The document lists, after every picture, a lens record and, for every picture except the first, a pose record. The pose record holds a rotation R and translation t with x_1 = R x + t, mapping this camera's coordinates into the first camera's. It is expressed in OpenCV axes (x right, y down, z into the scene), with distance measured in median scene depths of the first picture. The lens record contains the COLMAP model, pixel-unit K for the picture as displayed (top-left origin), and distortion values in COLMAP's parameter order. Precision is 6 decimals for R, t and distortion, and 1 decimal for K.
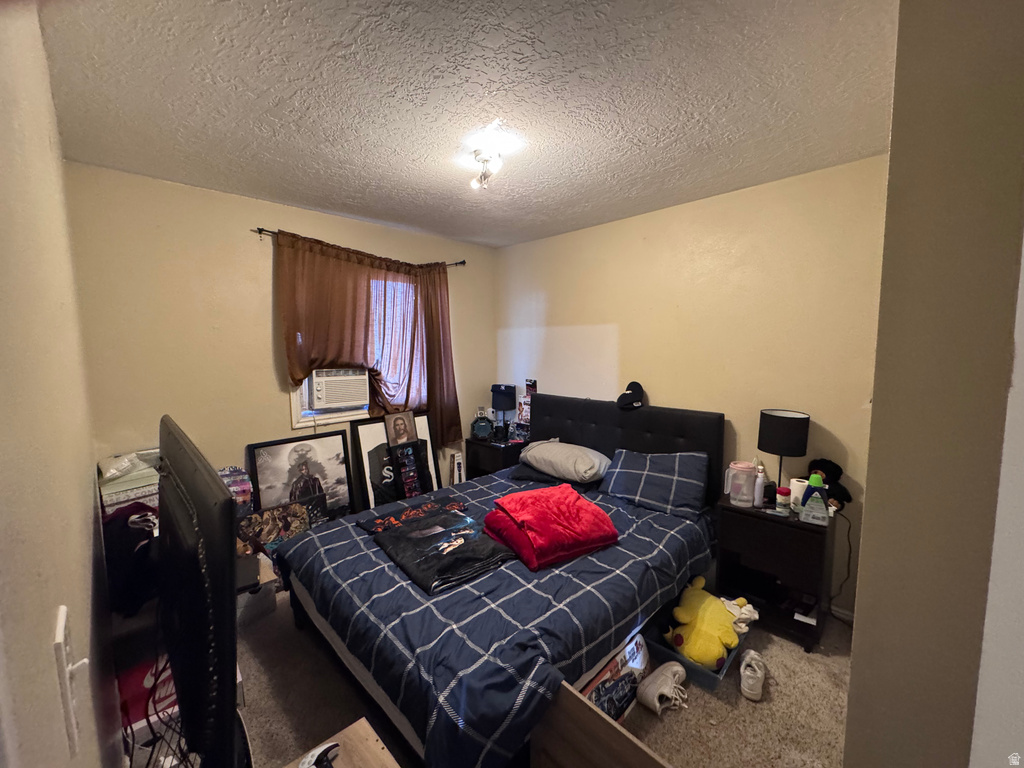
lens RADIAL K [[410.5, 0, 513.2], [0, 410.5, 385.7], [0, 0, 1]] dist [-0.006162, 0.001913]
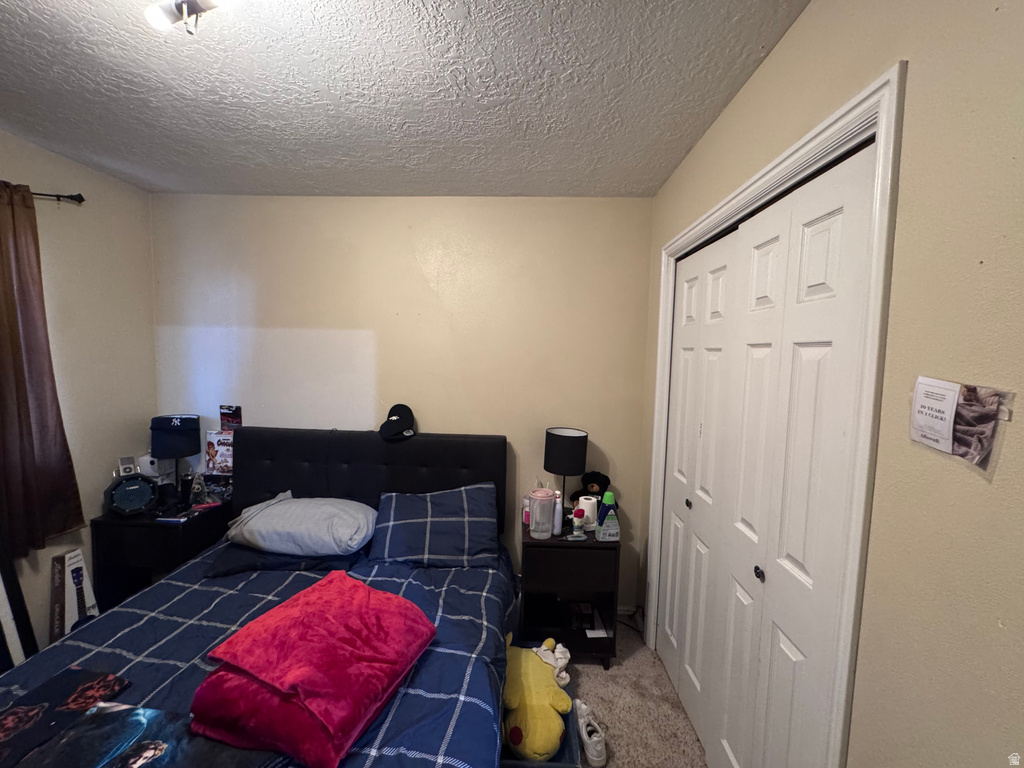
lens RADIAL K [[410.5, 0, 509.8], [0, 410.5, 383.7], [0, 0, 1]] dist [-0.006162, 0.001913]
pose [[0.741060, -0.024397, 0.670995, -0.084588], [0.037435, 0.999287, -0.005010, -0.039653], [-0.670394, 0.028831, 0.741445, 0.282701]]
